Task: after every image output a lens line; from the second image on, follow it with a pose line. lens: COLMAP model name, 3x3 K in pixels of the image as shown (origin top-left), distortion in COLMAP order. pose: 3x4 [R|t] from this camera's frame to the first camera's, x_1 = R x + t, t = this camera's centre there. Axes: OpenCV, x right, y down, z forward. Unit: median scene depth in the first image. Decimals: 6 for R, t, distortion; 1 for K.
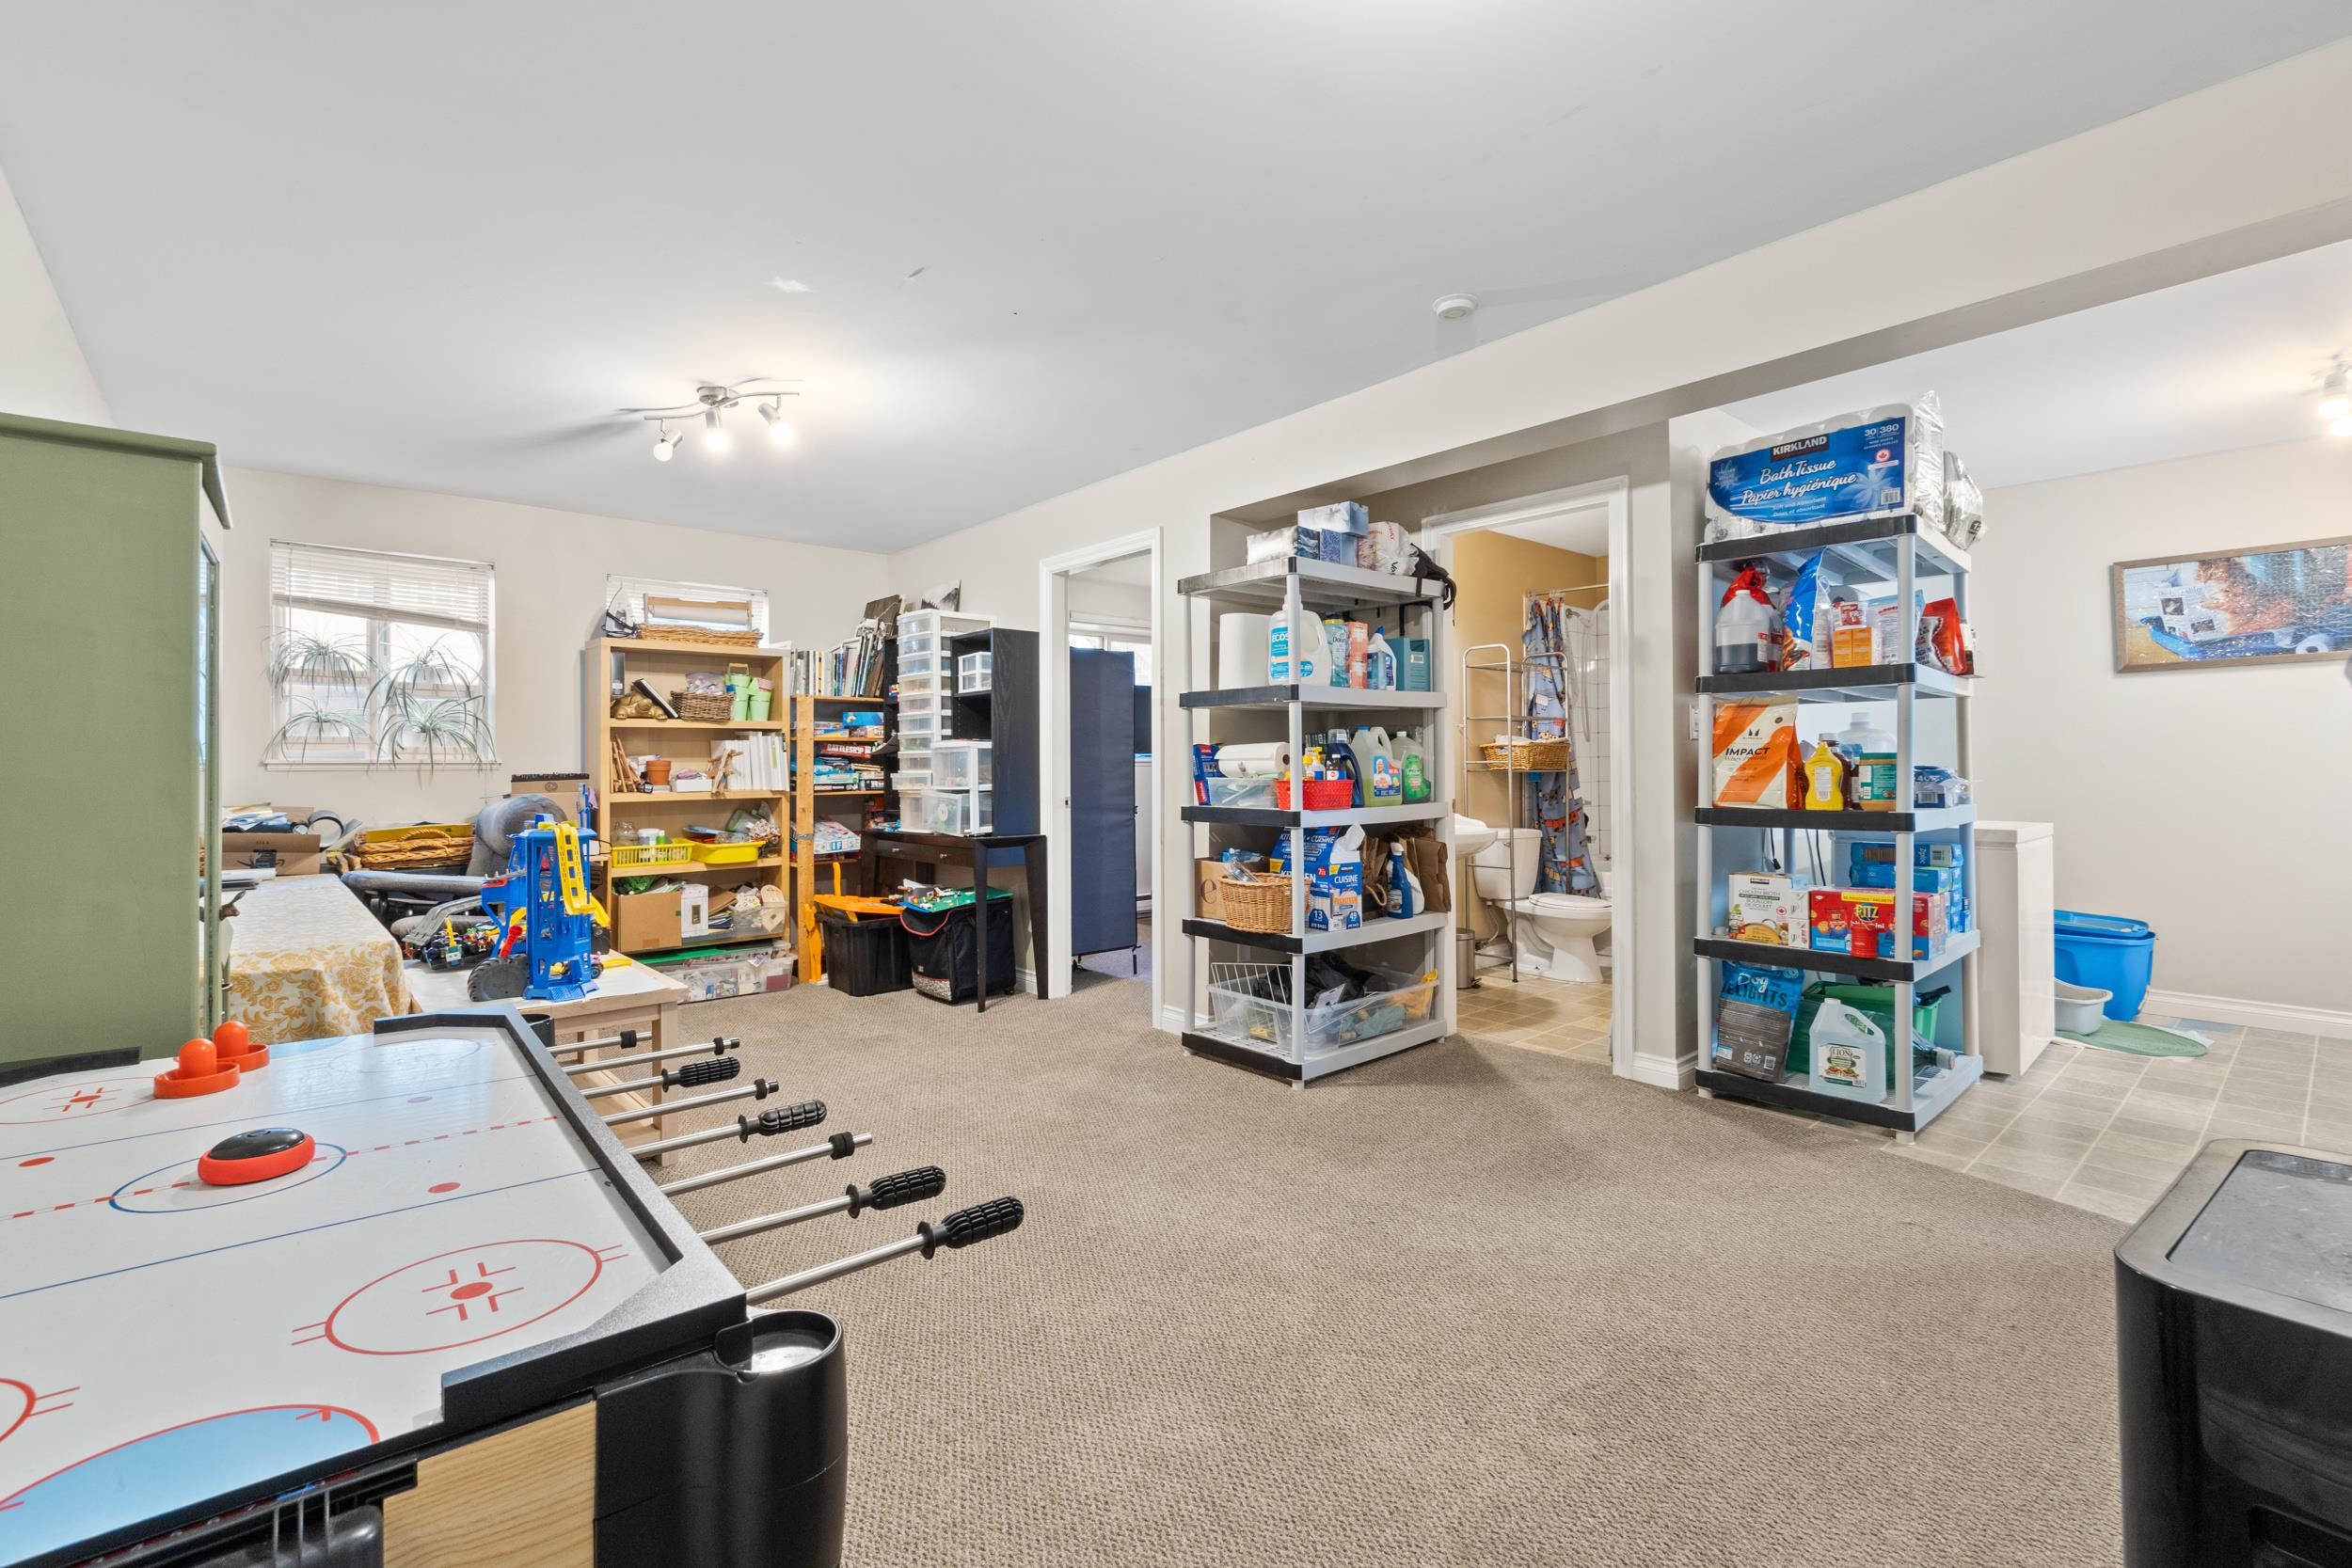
lens RADIAL K [[1088.7, 0, 1165.3], [0, 1088.7, 773.0], [0, 0, 1]] dist [0.000215, 0.000010]
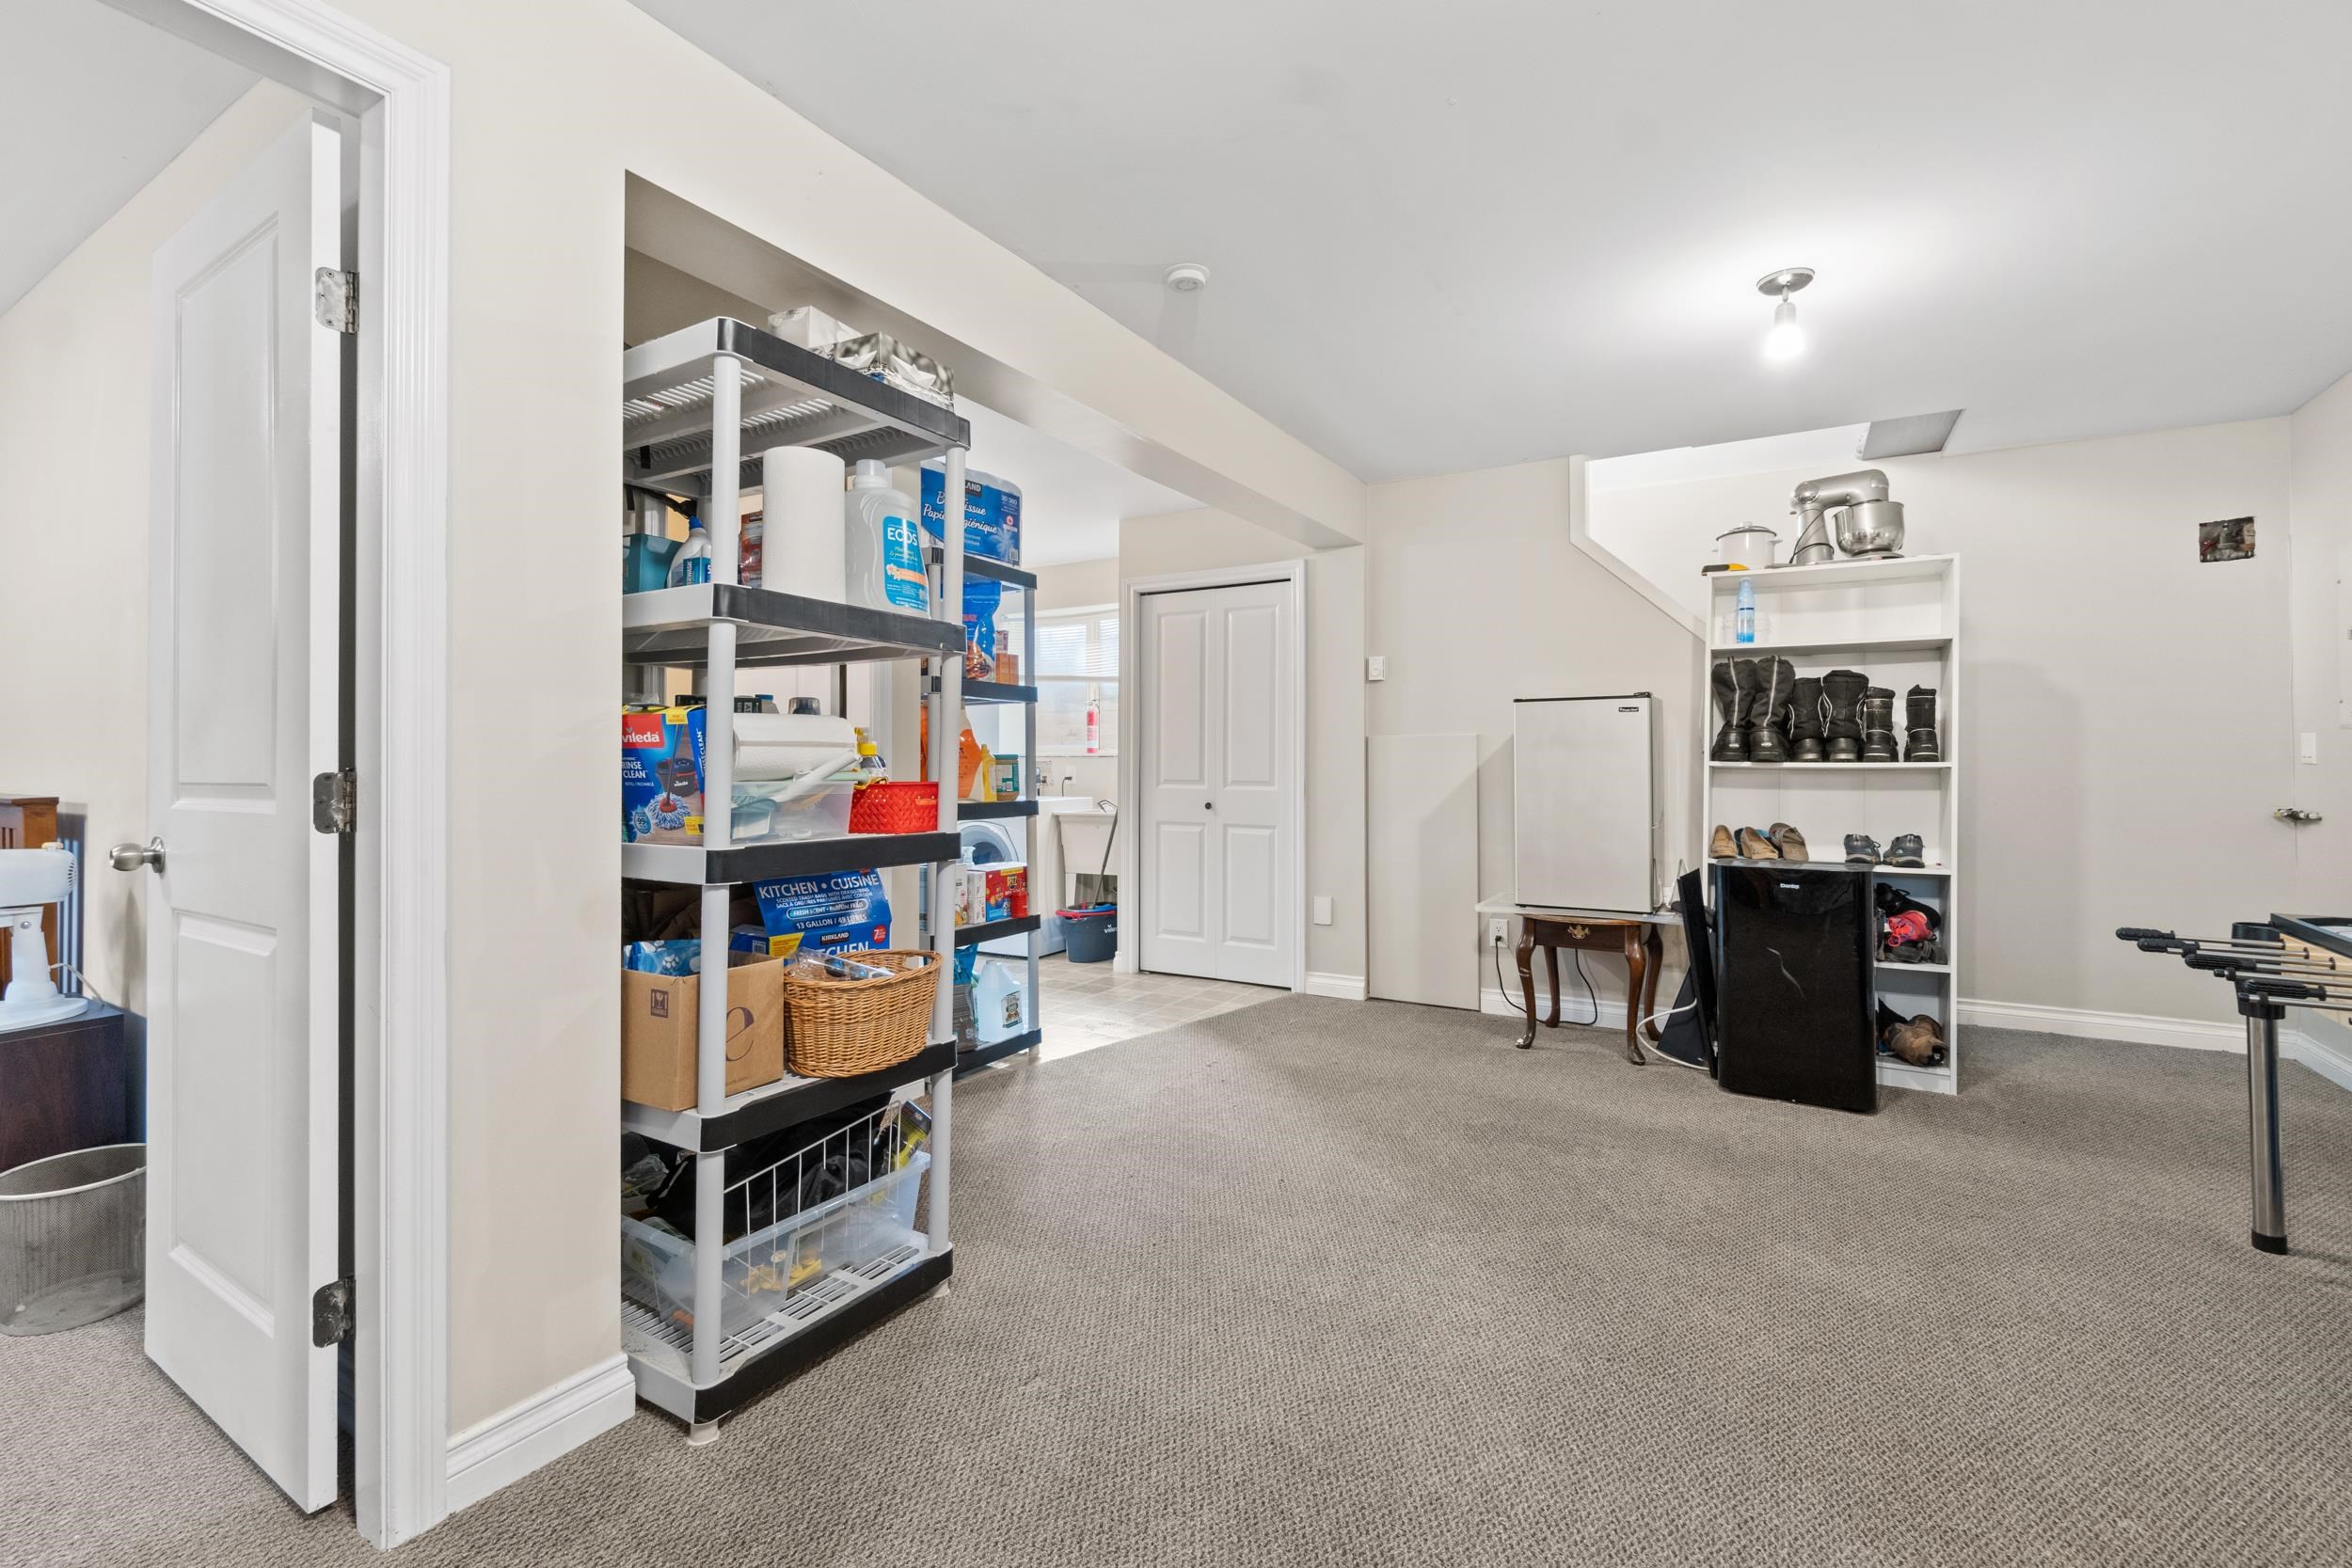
lens RADIAL K [[1024.2, 0, 1166.7], [0, 1024.2, 764.1], [0, 0, 1]] dist [0.002652, 0.000056]
pose [[-0.320145, 0.004198, 0.947359, -0.527790], [0.004437, 0.999986, -0.002931, -0.003473], [-0.947358, 0.003265, -0.320159, 1.206454]]
